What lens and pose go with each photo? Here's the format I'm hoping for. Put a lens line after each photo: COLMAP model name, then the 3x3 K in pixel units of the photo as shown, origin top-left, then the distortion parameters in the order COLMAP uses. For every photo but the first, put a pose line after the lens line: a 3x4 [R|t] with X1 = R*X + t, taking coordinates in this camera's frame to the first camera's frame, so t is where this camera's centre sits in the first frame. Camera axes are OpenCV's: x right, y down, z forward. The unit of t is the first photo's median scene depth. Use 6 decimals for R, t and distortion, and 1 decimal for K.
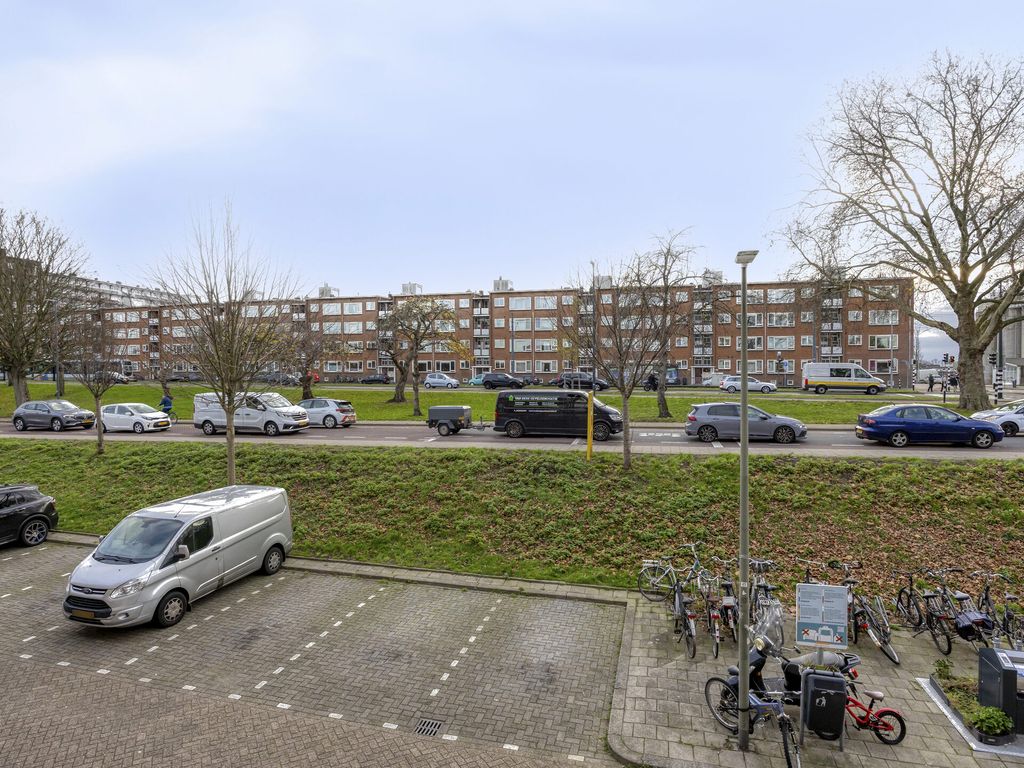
lens RADIAL K [[580.2, 0, 512.0], [0, 580.2, 384.0], [0, 0, 1]] dist [-0.002100, -0.001272]
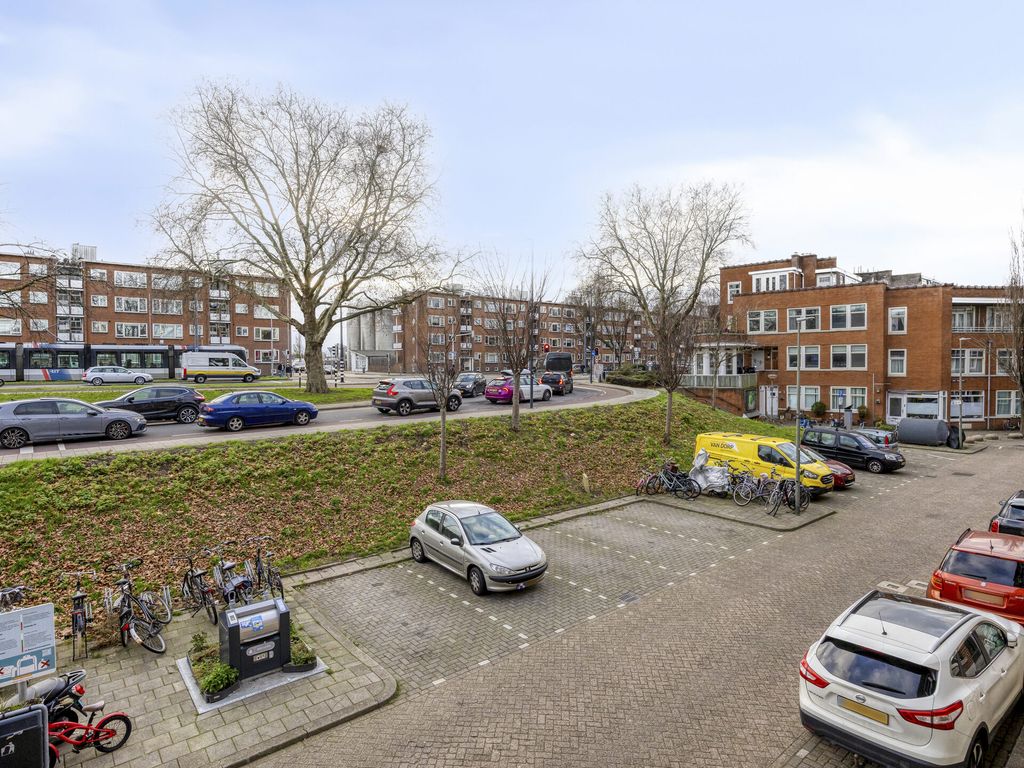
lens RADIAL K [[571.2, 0, 511.7], [0, 571.2, 366.8], [0, 0, 1]] dist [-0.000754, -0.000615]
pose [[0.580524, -0.010053, 0.814181, 0.123869], [0.018932, 0.999820, -0.001154, 0.000013], [-0.814023, 0.016085, 0.580610, -0.043645]]
